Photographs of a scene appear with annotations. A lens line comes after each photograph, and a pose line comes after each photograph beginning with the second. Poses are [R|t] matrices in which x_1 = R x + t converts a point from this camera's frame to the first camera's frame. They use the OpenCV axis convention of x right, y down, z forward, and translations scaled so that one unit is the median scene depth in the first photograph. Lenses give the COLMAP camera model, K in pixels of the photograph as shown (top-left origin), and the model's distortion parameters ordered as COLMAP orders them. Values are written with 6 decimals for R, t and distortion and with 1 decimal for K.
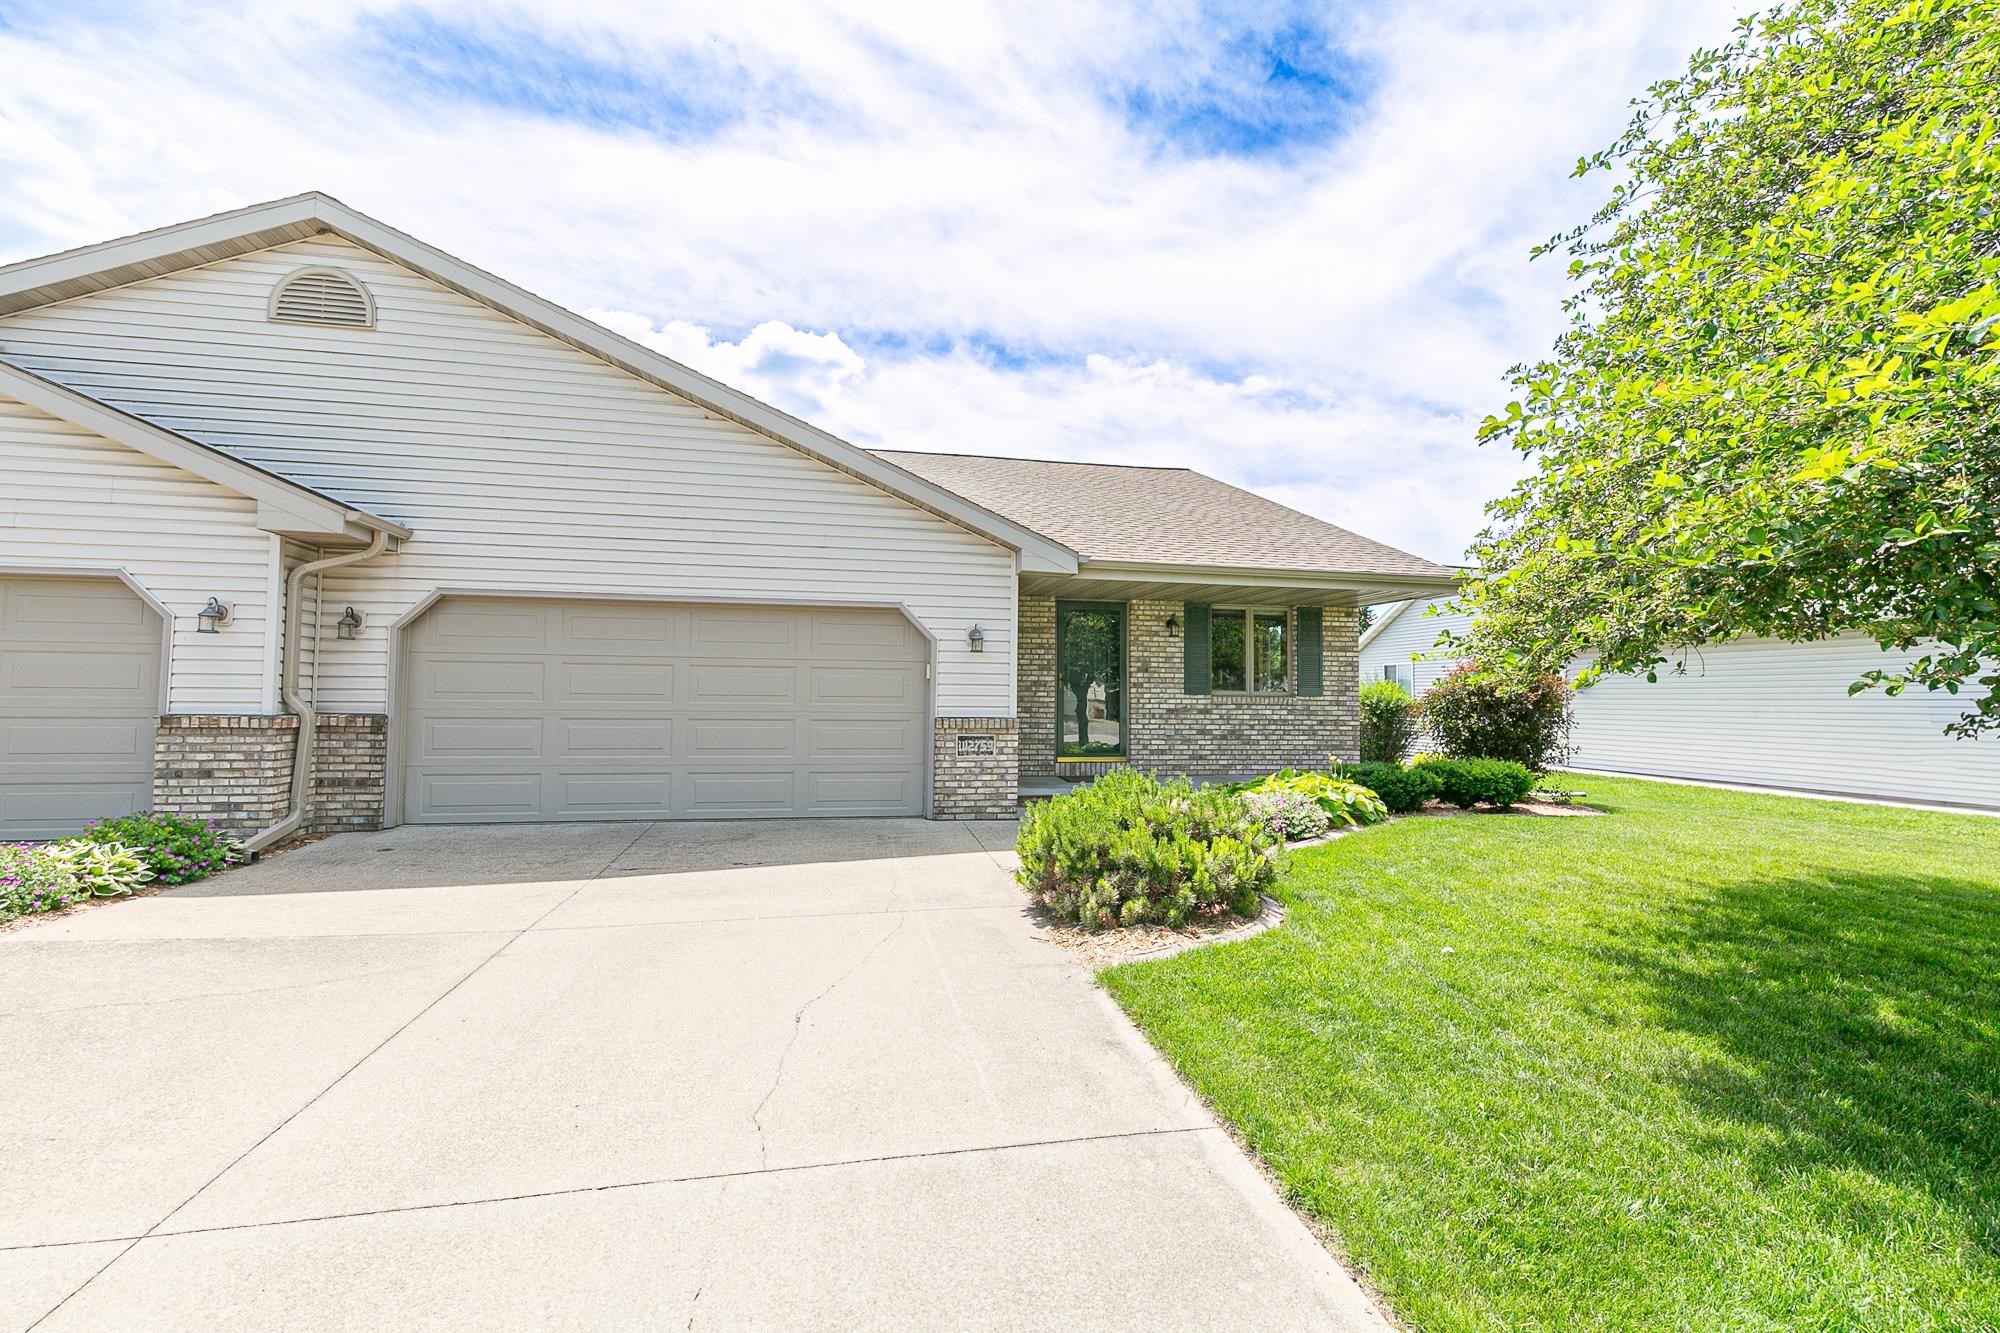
lens RADIAL K [[879.0, 0, 1000.0], [0, 879.0, 666.5], [0, 0, 1]] dist [-0.000324, 0.000021]
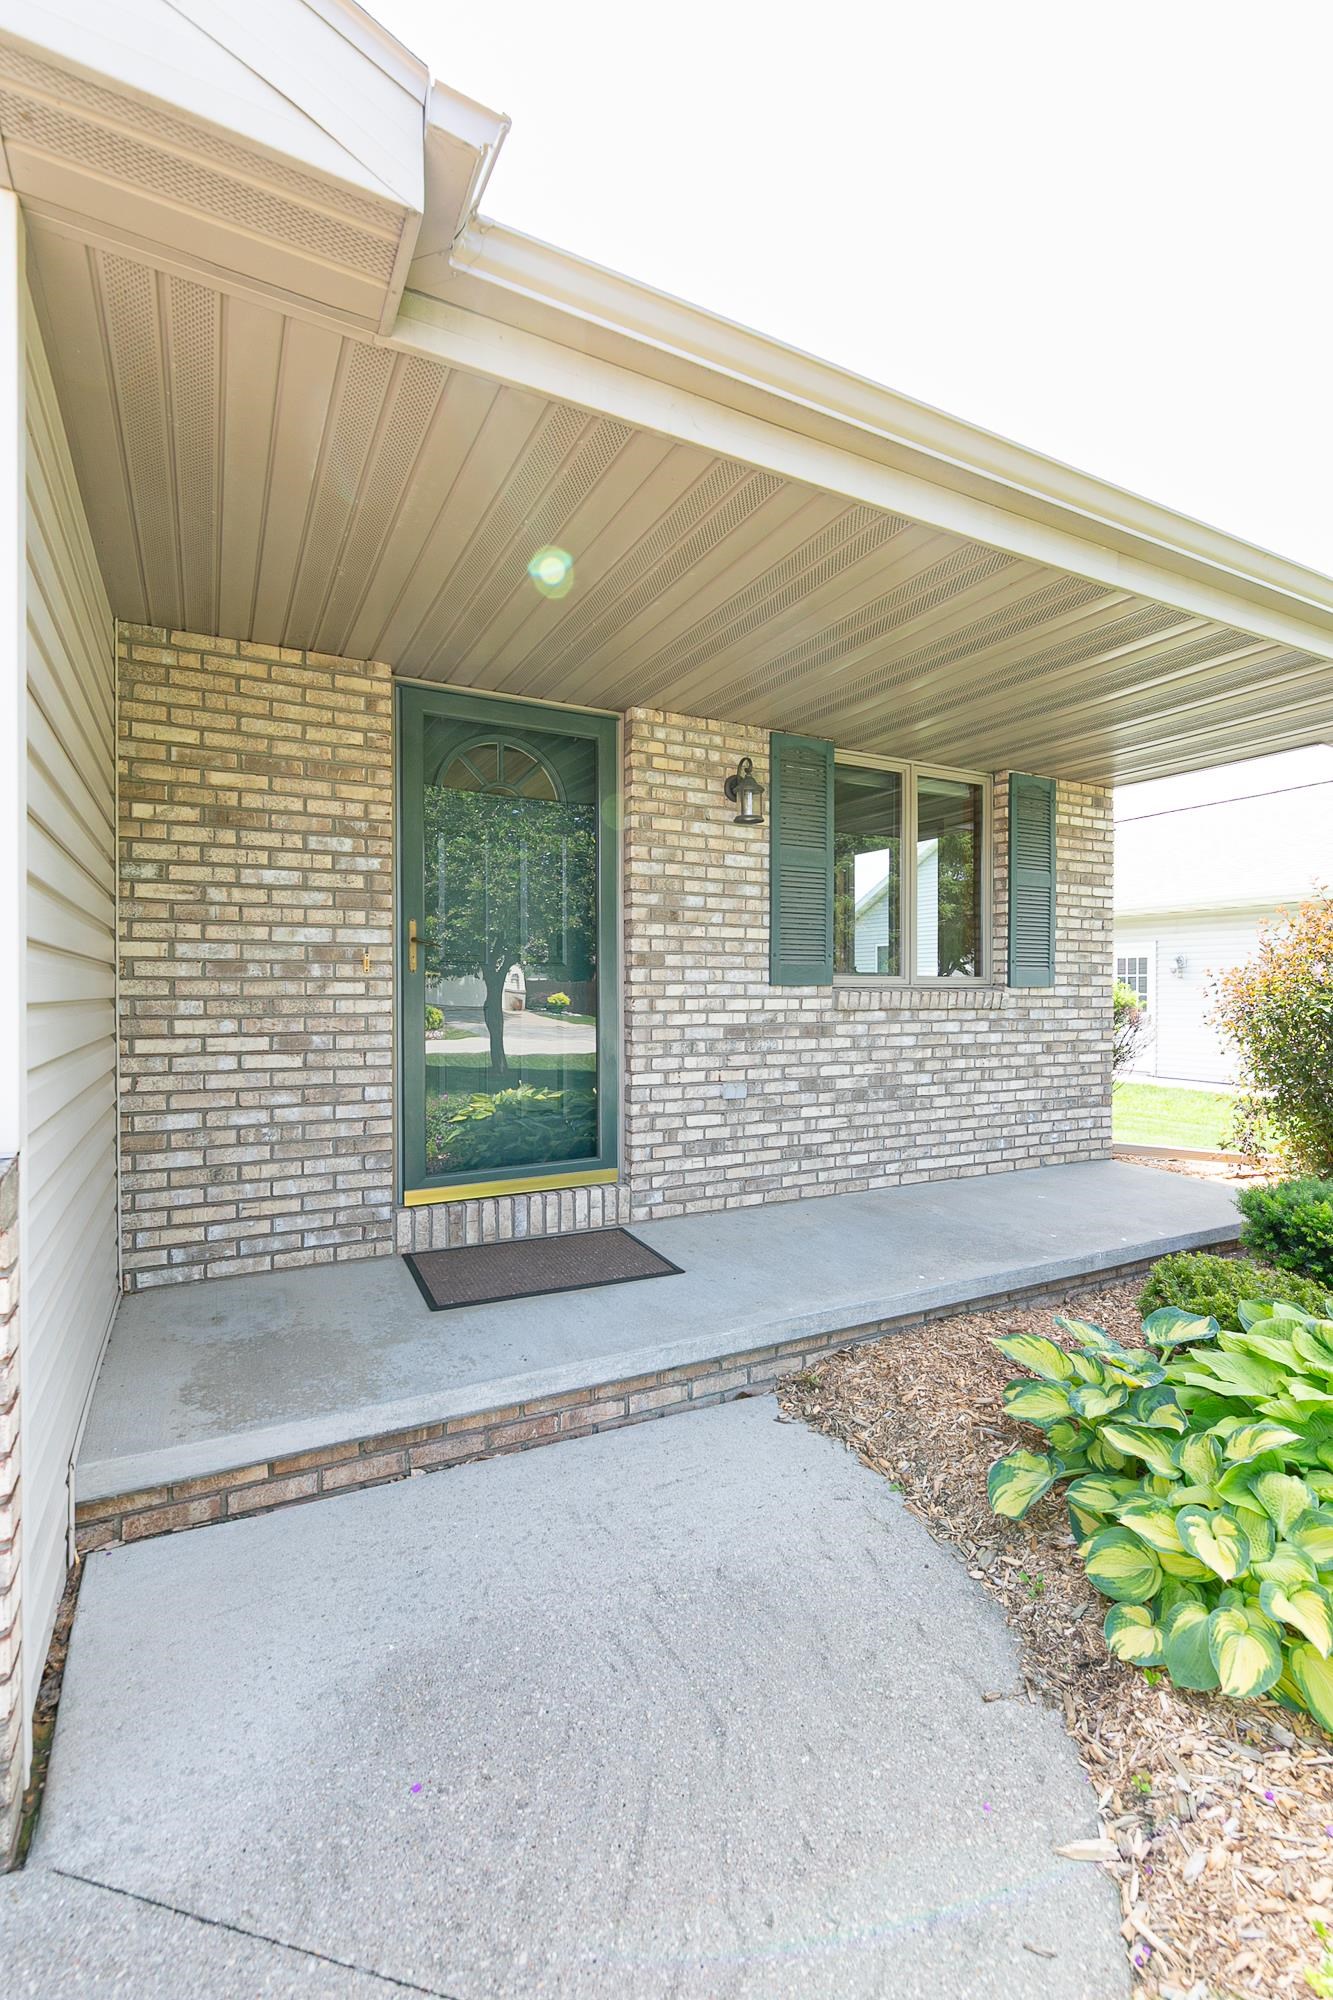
lens RADIAL K [[879.0, 0, 666.5], [0, 879.0, 1000.0], [0, 0, 1]] dist [-0.000324, 0.000021]
pose [[0.960532, -0.012443, 0.277891, 0.066278], [-0.001834, 0.998694, 0.051059, 0.019178], [-0.278163, -0.049554, 0.959255, 0.659349]]
